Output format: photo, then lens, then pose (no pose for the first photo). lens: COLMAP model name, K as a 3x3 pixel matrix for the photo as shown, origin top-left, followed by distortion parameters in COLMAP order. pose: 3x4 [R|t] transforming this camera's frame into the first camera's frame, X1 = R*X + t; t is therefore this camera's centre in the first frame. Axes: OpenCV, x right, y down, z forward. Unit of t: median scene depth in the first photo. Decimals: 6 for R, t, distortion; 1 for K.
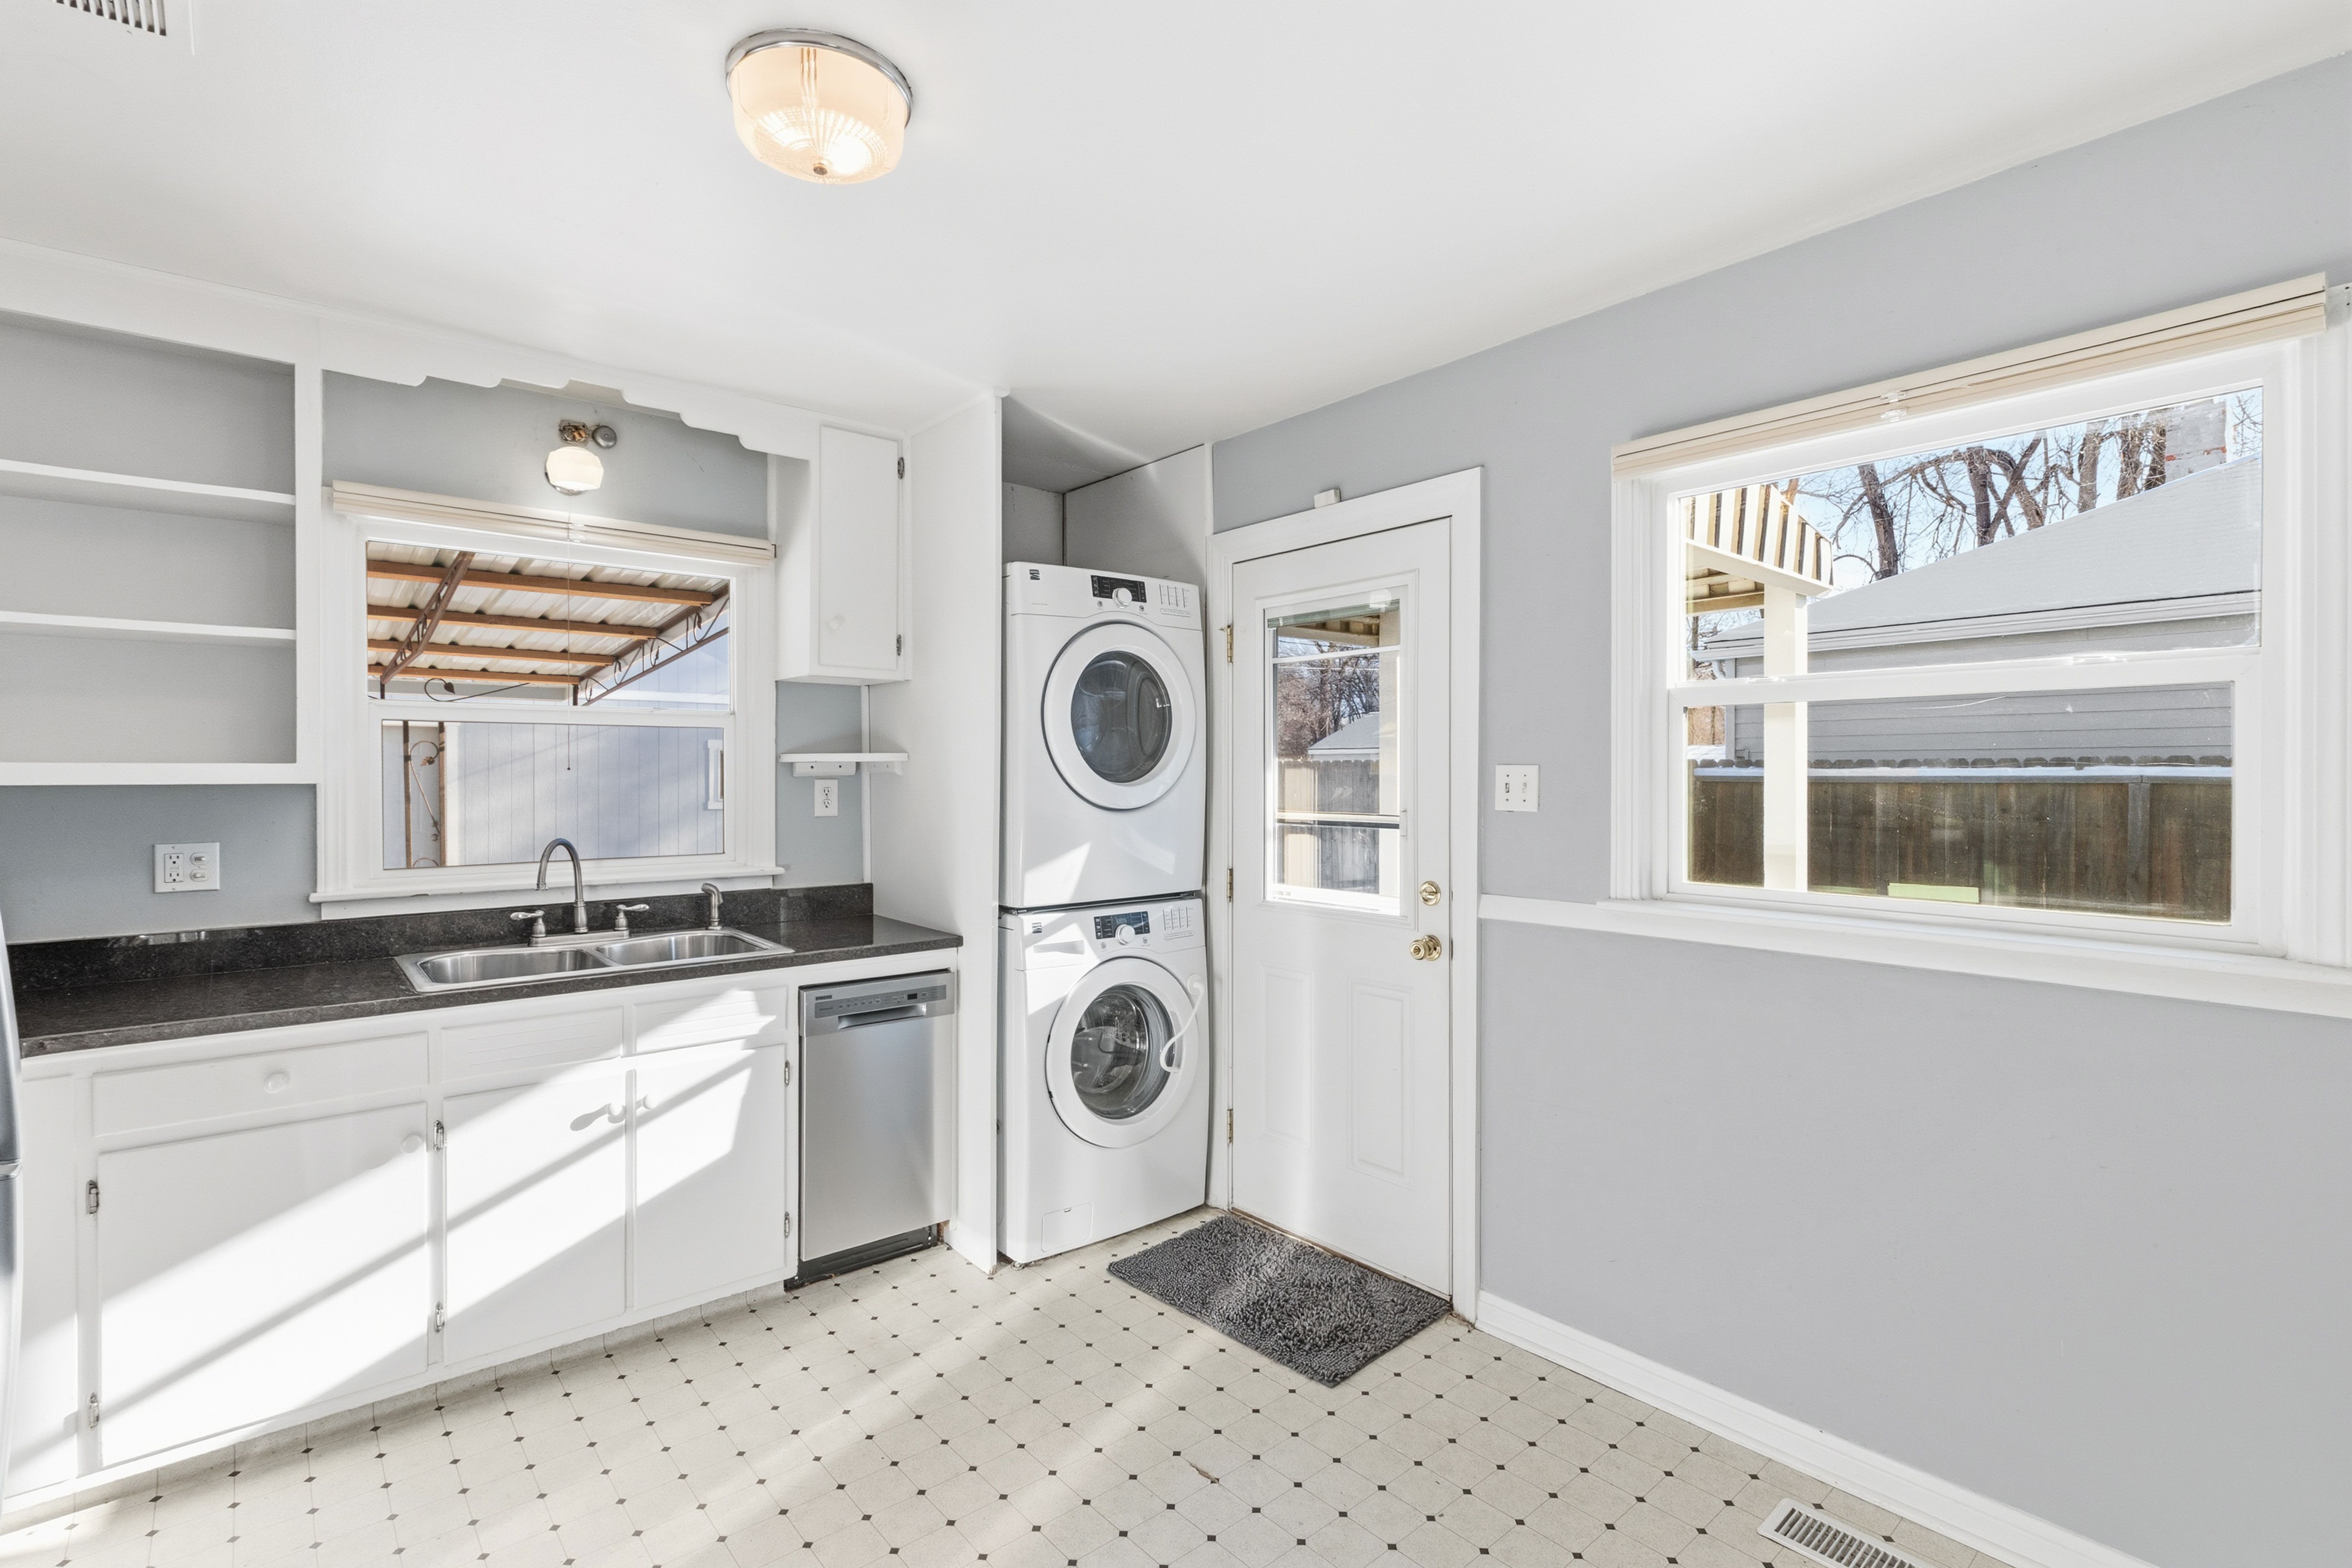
lens RADIAL K [[1129.4, 0, 1149.9], [0, 1129.4, 785.3], [0, 0, 1]] dist [-0.003577, 0.001119]
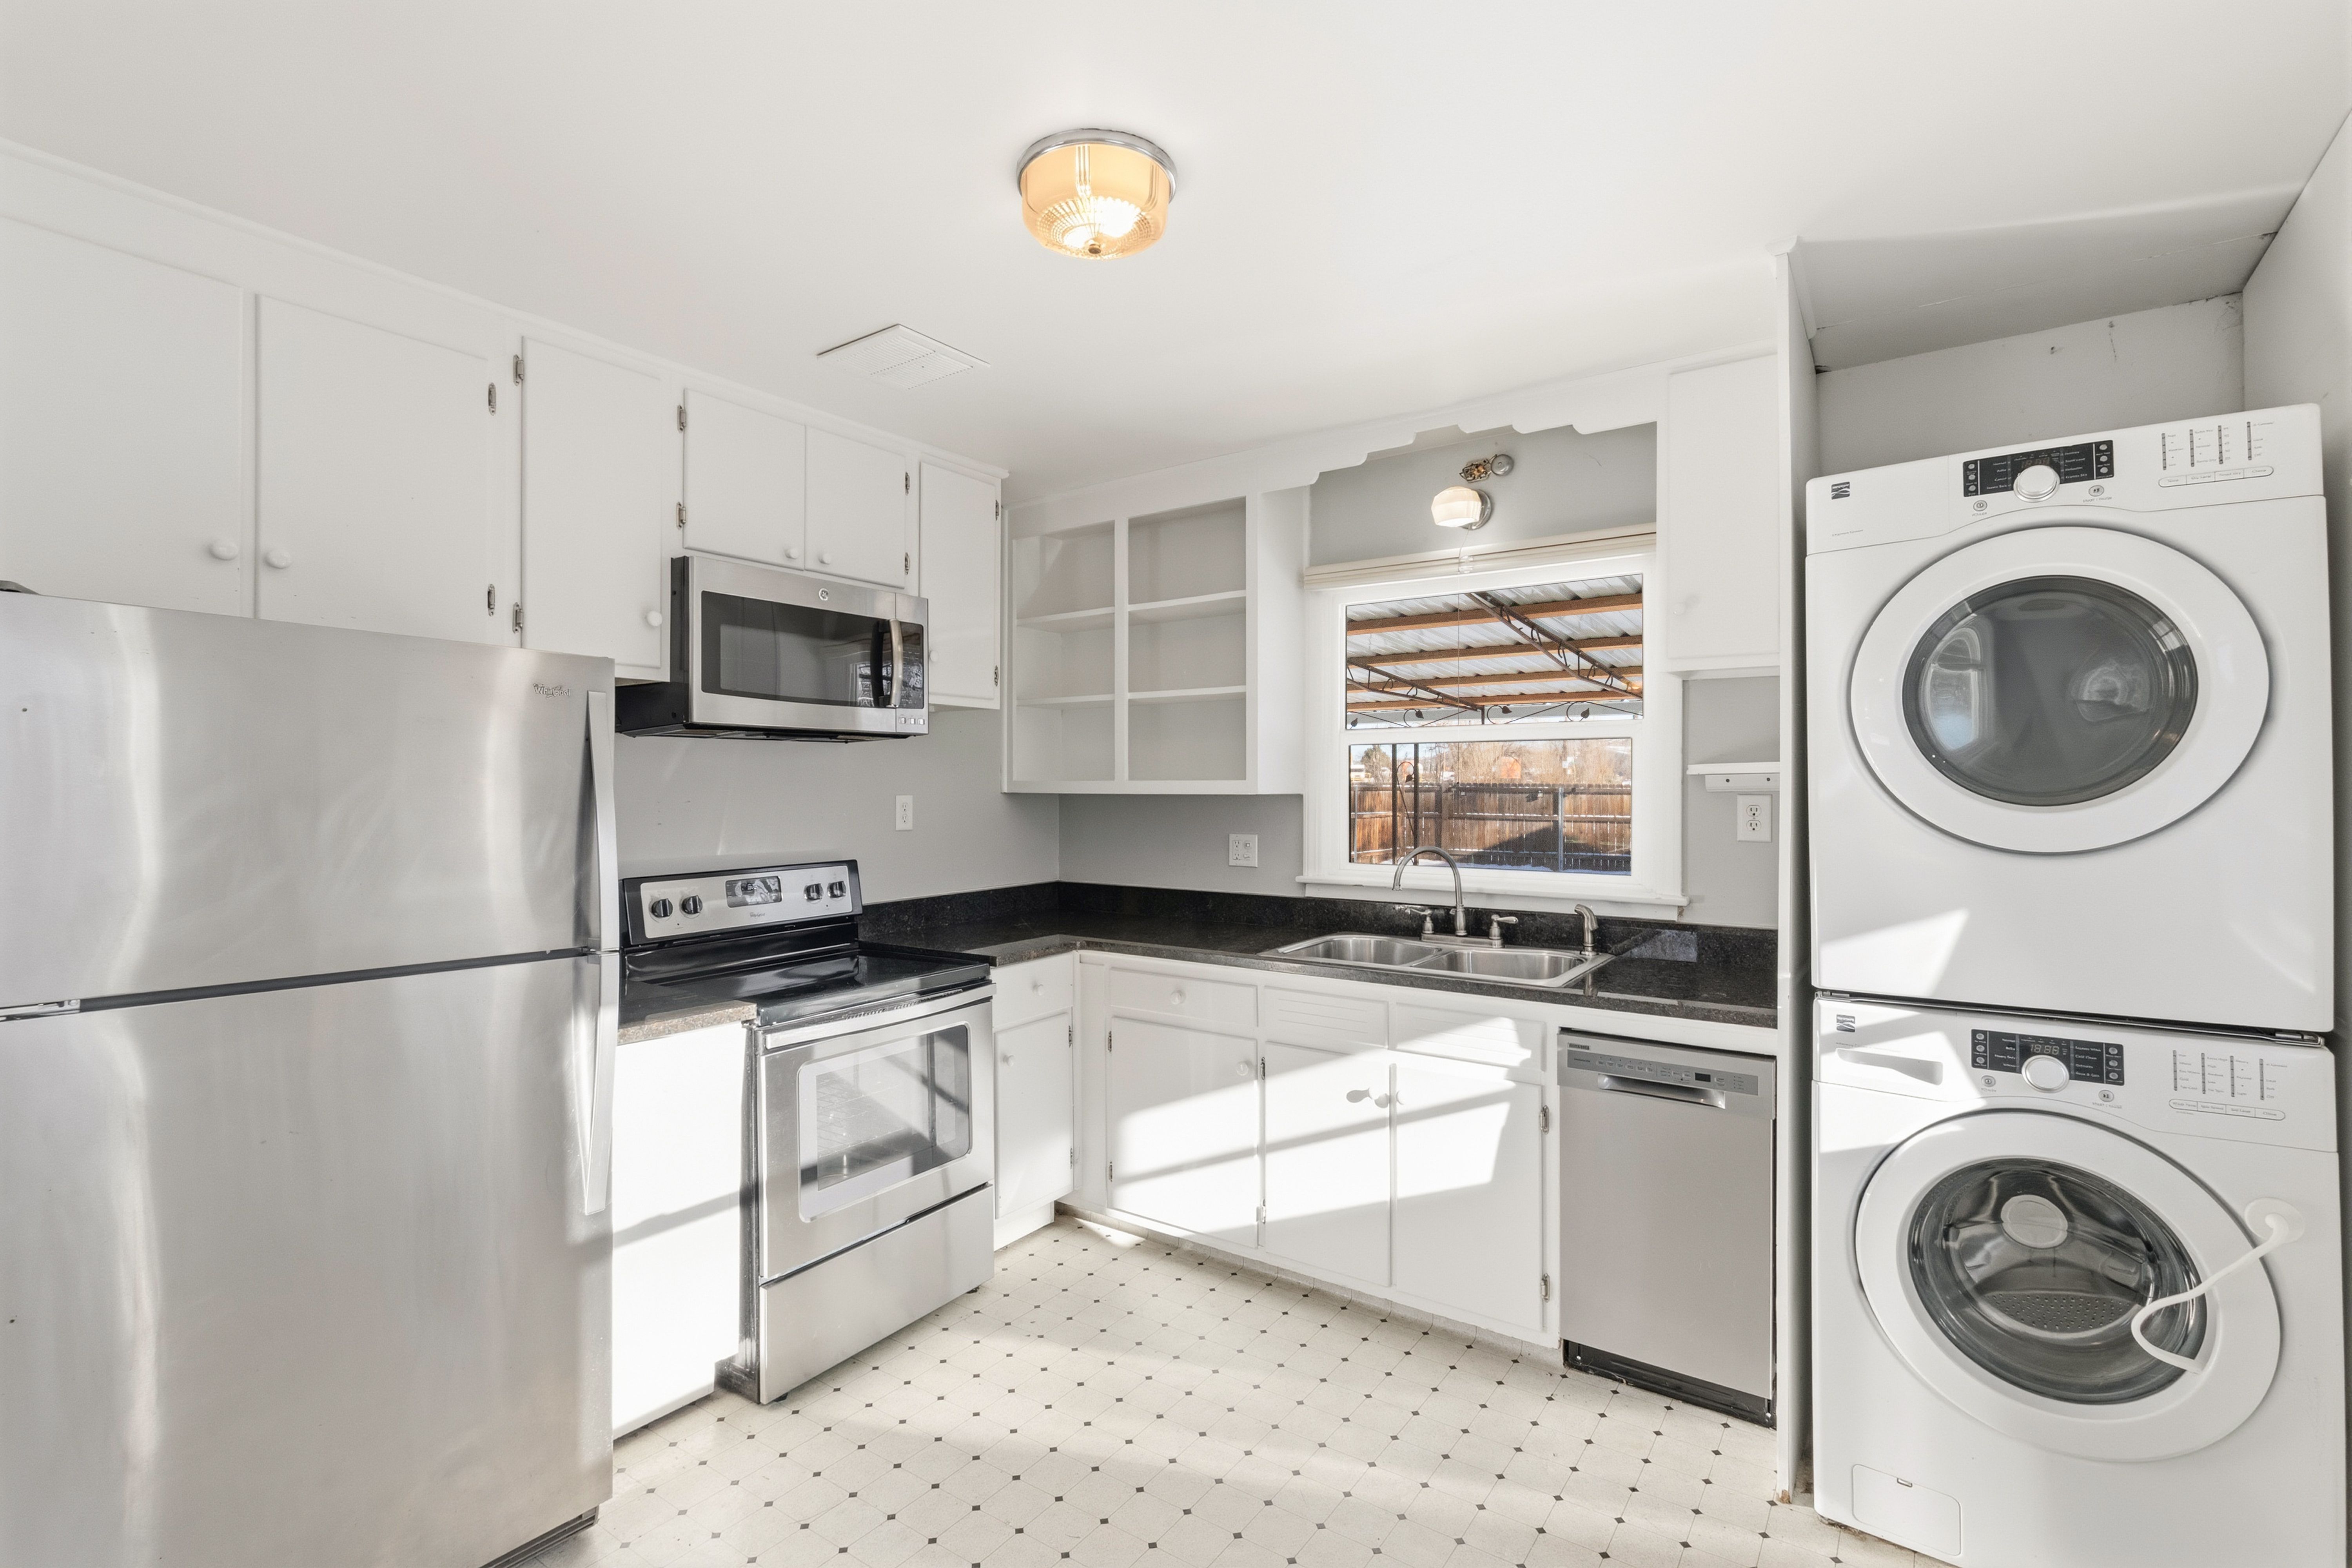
lens RADIAL K [[1124.5, 0, 1171.3], [0, 1124.5, 776.6], [0, 0, 1]] dist [-0.024152, -0.000060]
pose [[0.210317, -0.005815, -0.977616, 0.479887], [-0.009866, 0.999919, -0.008070, -0.009360], [0.977584, 0.011342, 0.210242, 0.502991]]
